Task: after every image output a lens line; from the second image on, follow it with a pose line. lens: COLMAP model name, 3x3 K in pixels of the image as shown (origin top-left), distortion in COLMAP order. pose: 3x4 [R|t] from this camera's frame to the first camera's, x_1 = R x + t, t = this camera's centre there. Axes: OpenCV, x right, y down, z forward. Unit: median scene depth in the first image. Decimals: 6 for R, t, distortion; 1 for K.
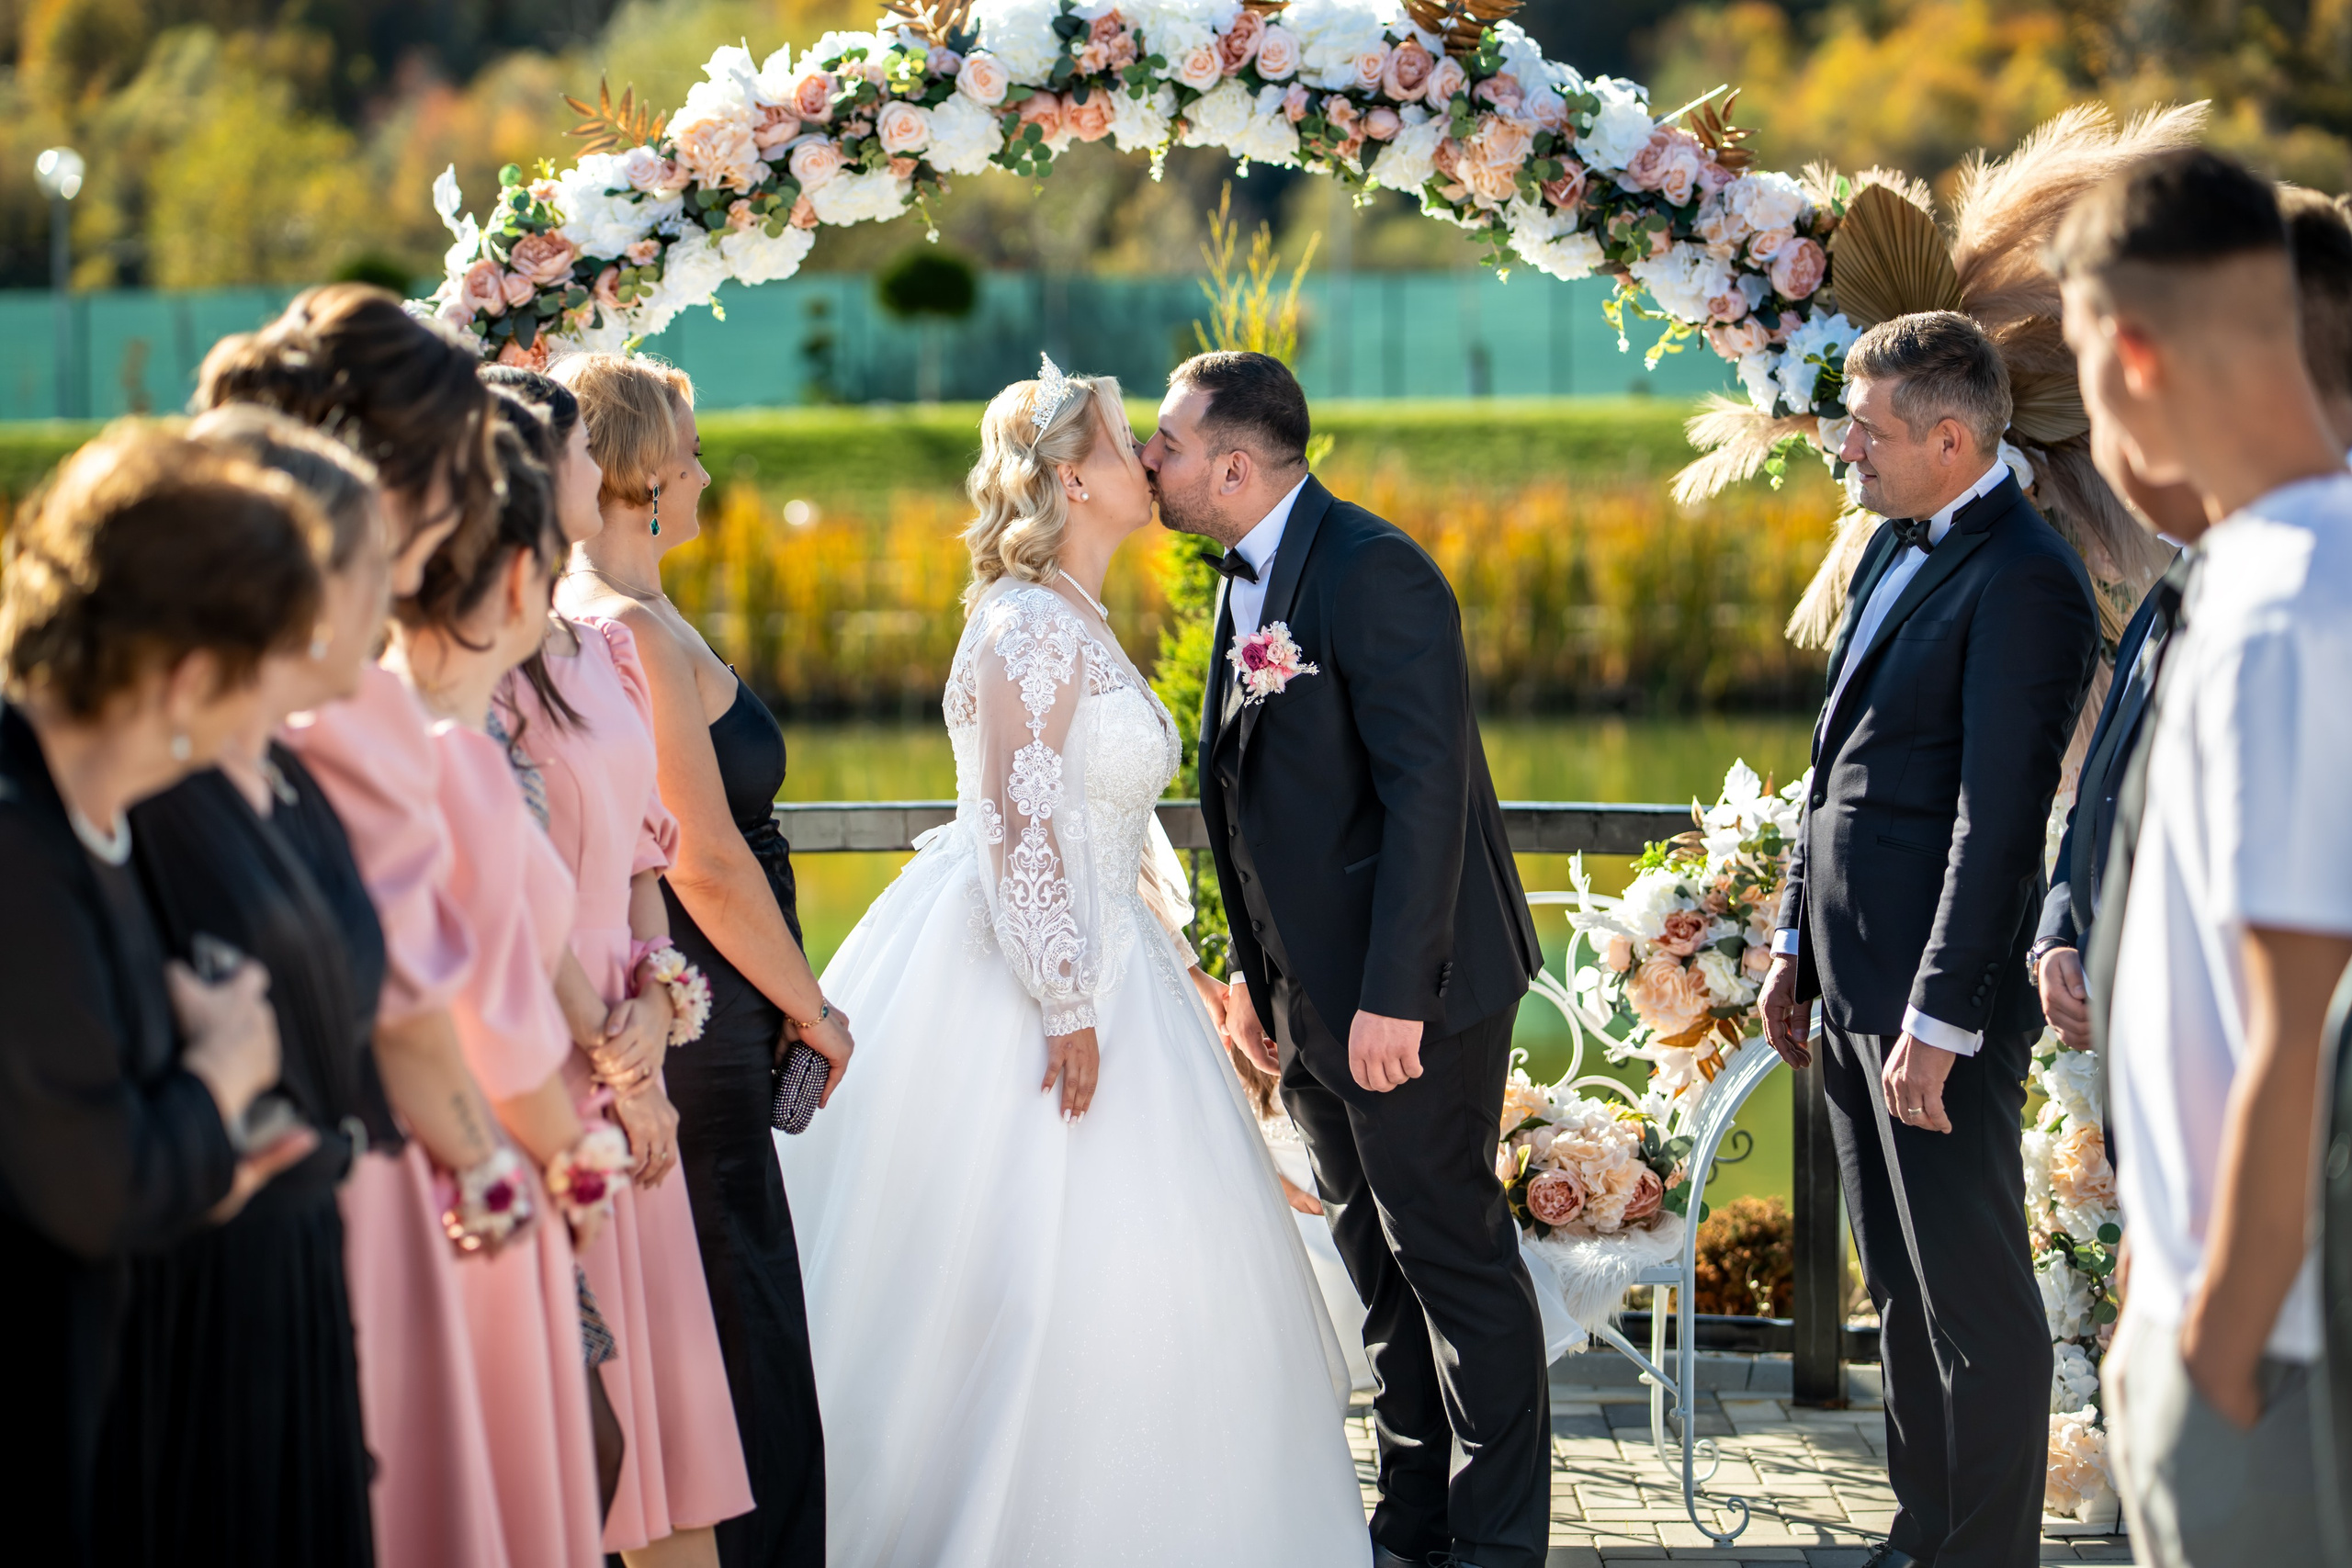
lens RADIAL K [[5922.7, 0, 1176.0], [0, 5922.7, 784.0], [0, 0, 1]] dist [0.108466, -0.470312]
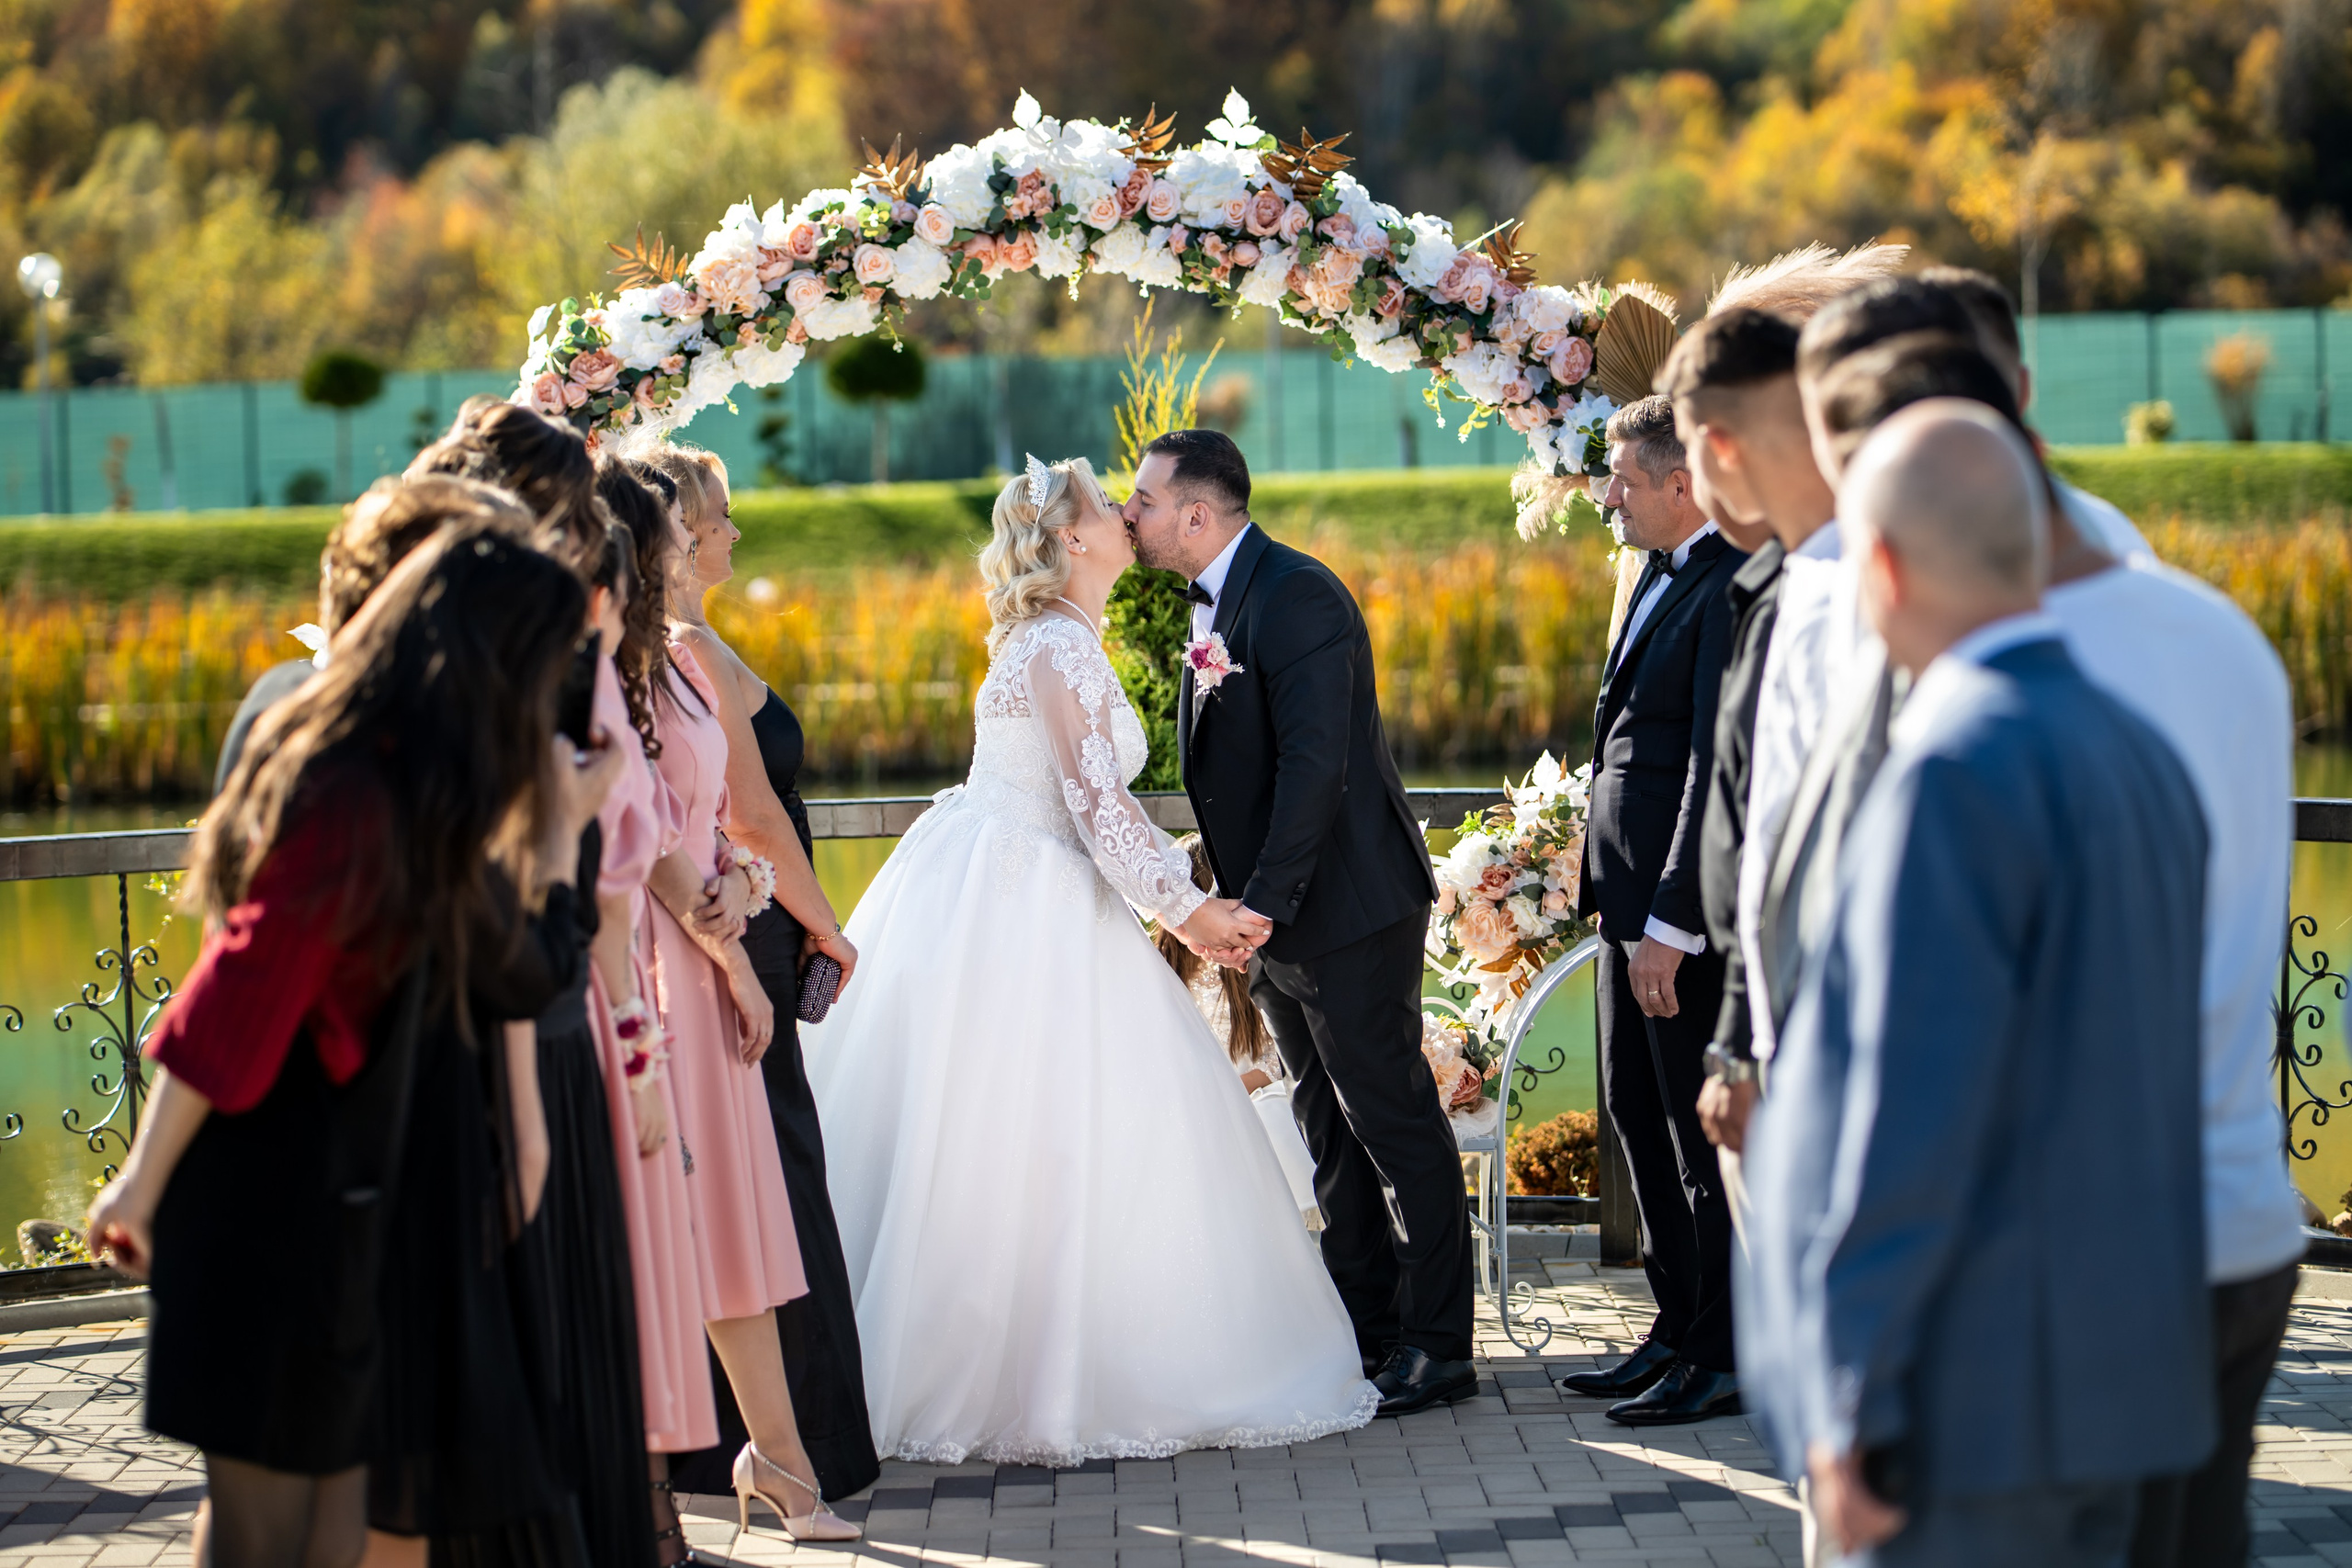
lens RADIAL K [[5922.7, 0, 1176.0], [0, 5922.7, 784.0], [0, 0, 1]] dist [0.108466, -0.470312]
pose [[0.999794, -0.018725, 0.007857, 0.007359], [0.018822, 0.999746, -0.012416, 0.019205], [-0.007623, 0.012561, 0.999892, -0.283224]]
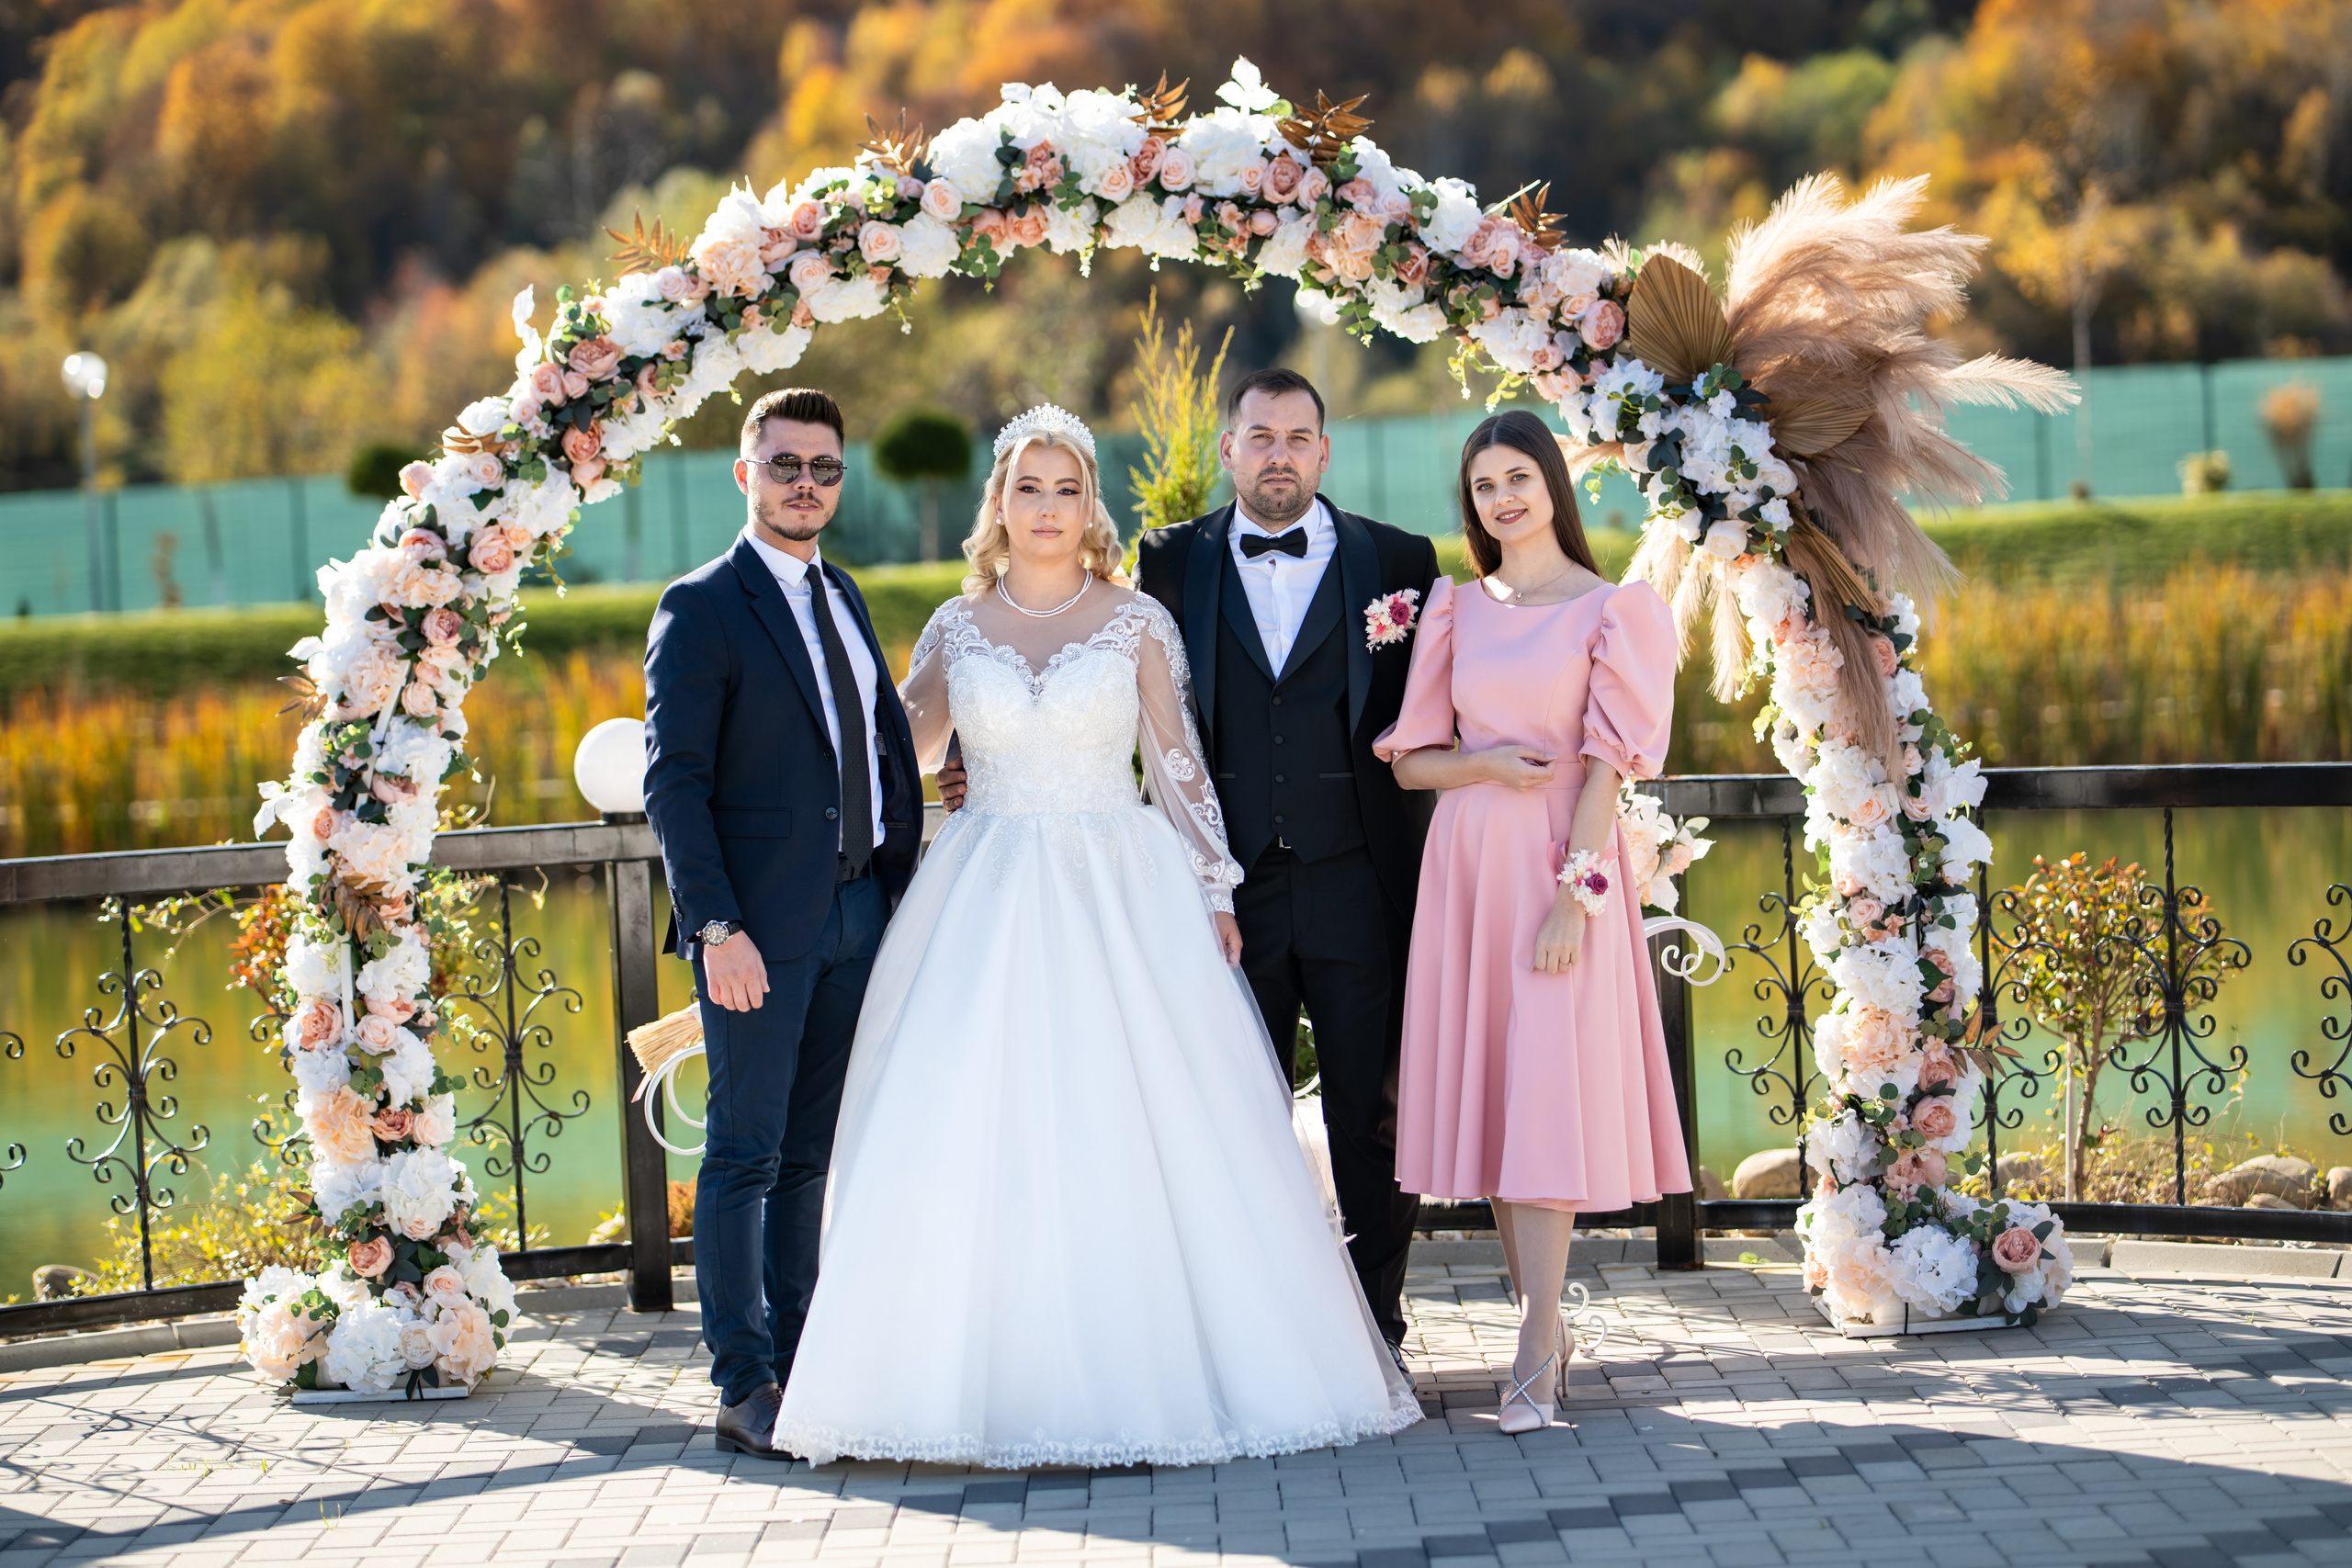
lens RADIAL K [[5922.7, 0, 1176.0], [0, 5922.7, 784.0], [0, 0, 1]] dist [0.108466, -0.470312]
pose [[0.999122, -0.041825, -0.002447, 0.014478], [0.041740, 0.998727, -0.028307, 0.040817], [0.003627, 0.028180, 0.999596, -0.240786]]
